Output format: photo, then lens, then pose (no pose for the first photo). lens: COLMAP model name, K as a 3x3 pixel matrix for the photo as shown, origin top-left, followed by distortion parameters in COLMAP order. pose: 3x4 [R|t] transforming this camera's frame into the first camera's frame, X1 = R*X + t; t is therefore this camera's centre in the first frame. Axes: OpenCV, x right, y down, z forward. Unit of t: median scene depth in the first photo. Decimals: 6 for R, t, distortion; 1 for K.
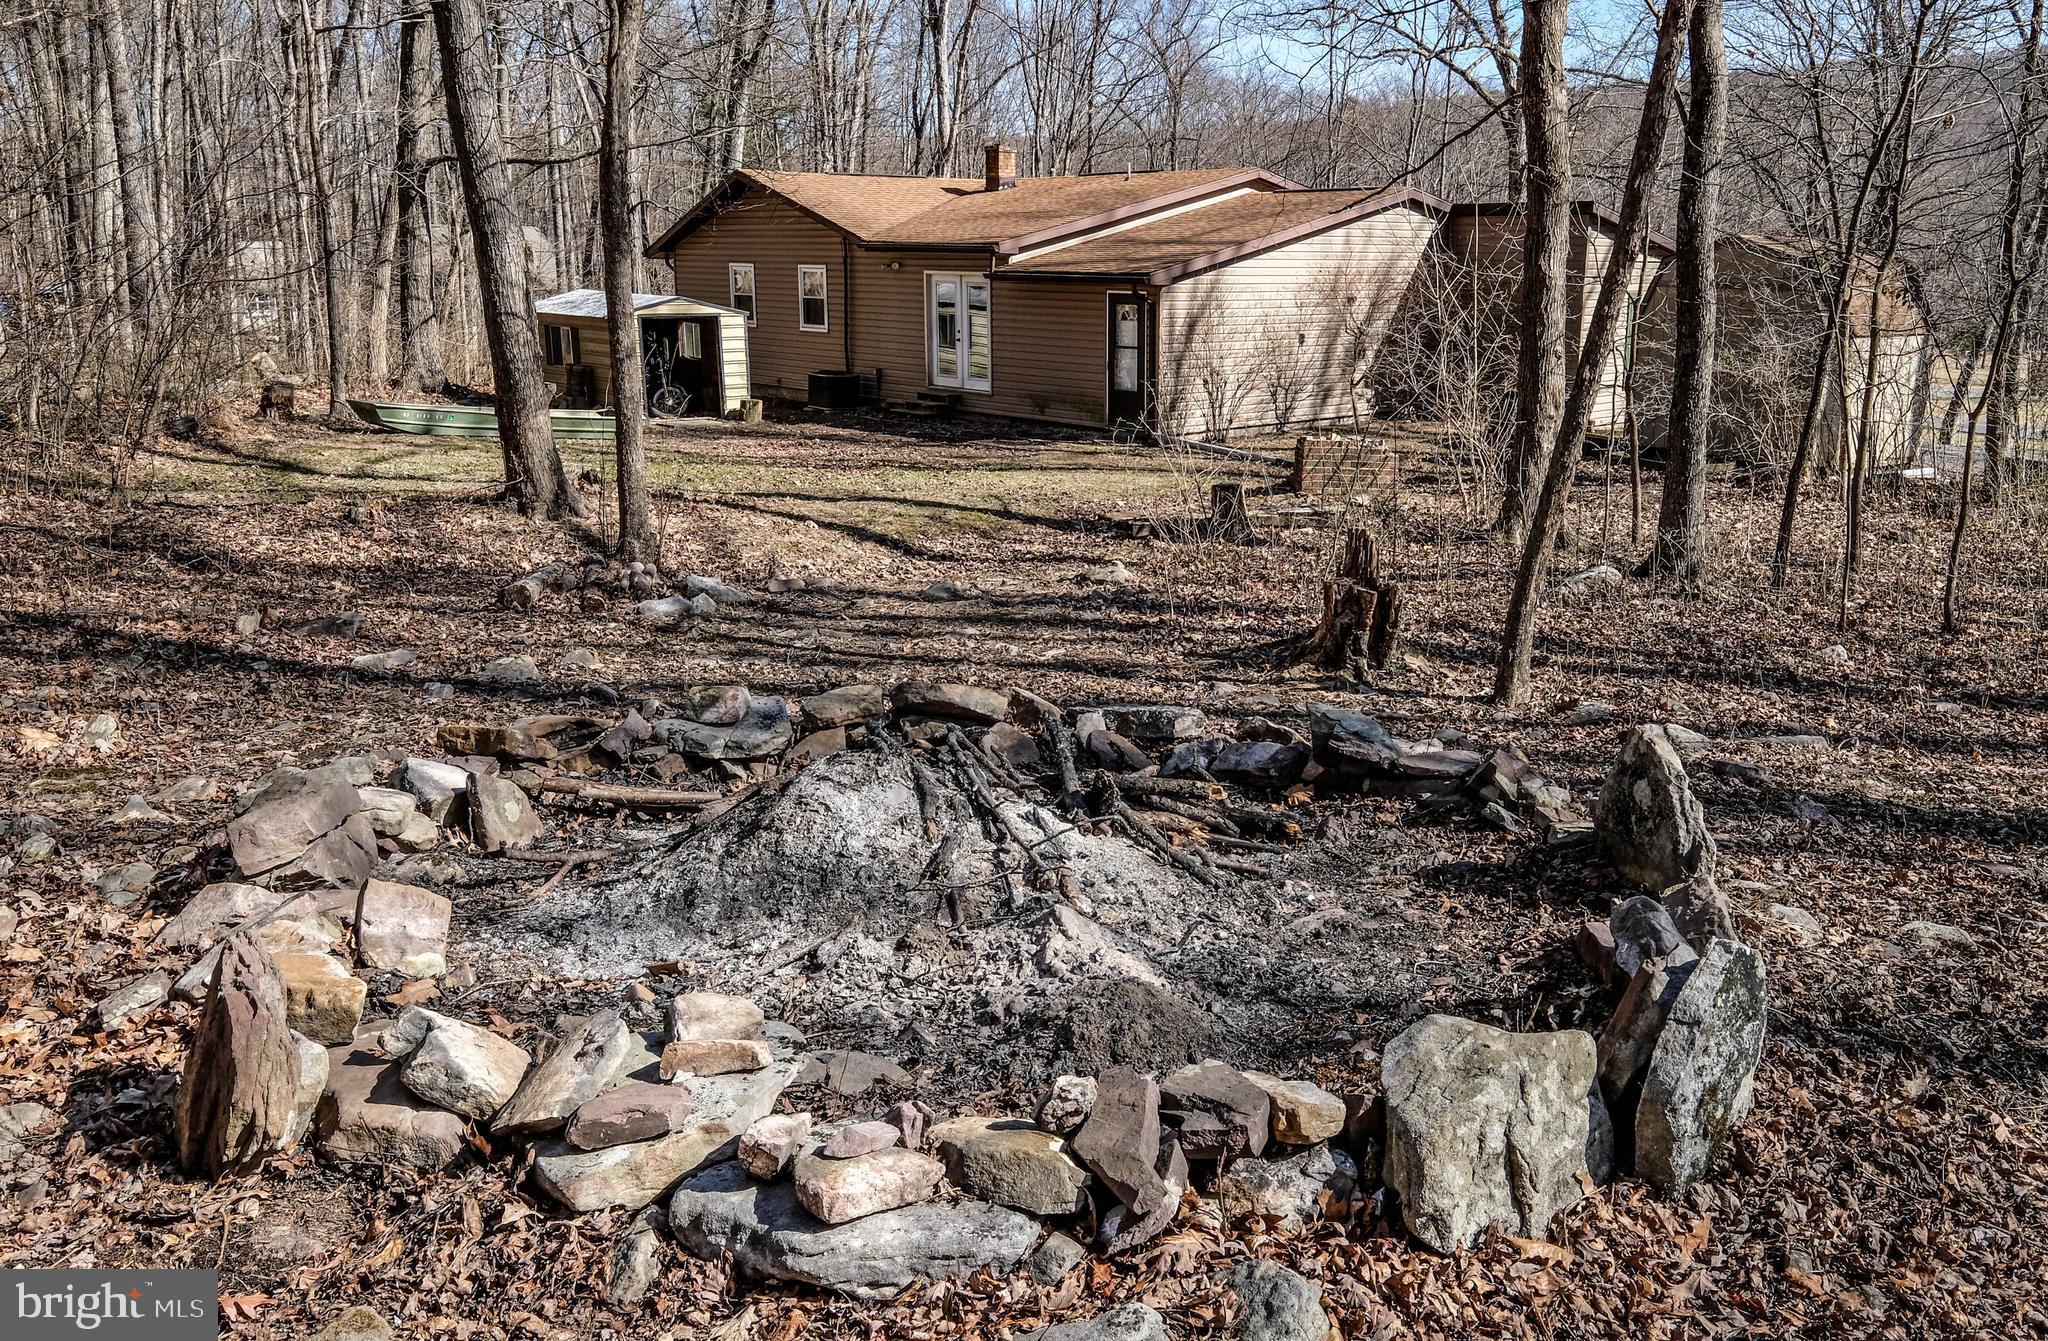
lens RADIAL K [[1761.2, 0, 1026.6], [0, 1761.2, 668.7], [0, 0, 1]] dist [0.011085, 0.001324]
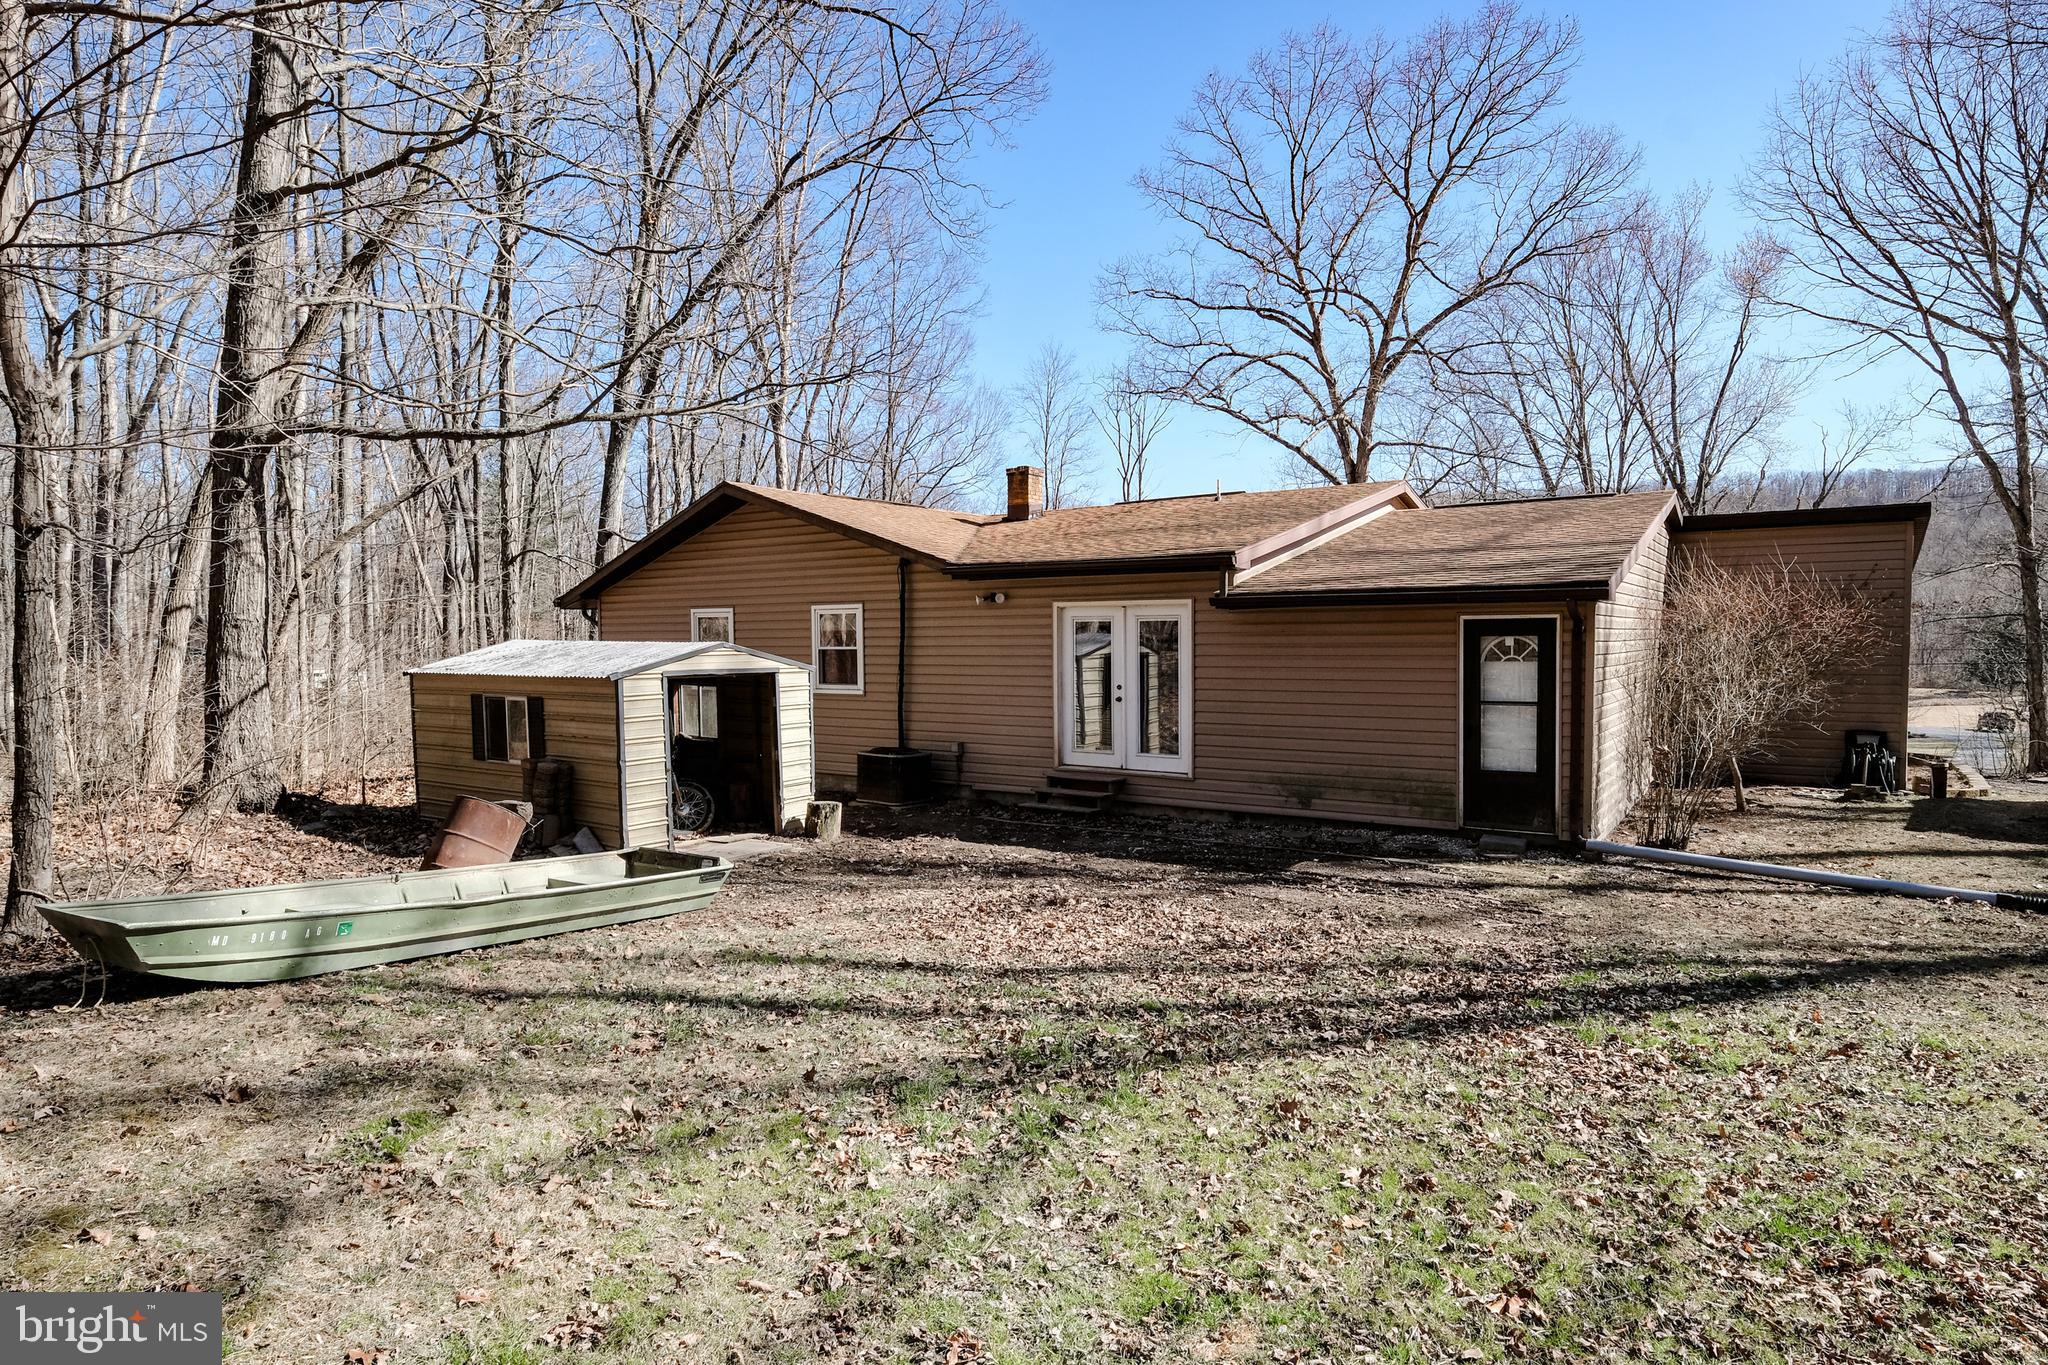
lens RADIAL K [[1268.3, 0, 1021.7], [0, 1268.3, 682.0], [0, 0, 1]] dist [-0.003874, -0.000661]
pose [[0.970686, -0.025131, 0.239035, -0.193672], [0.070951, 0.980161, -0.185071, -0.105299], [-0.229641, 0.196606, 0.953211, 0.540902]]
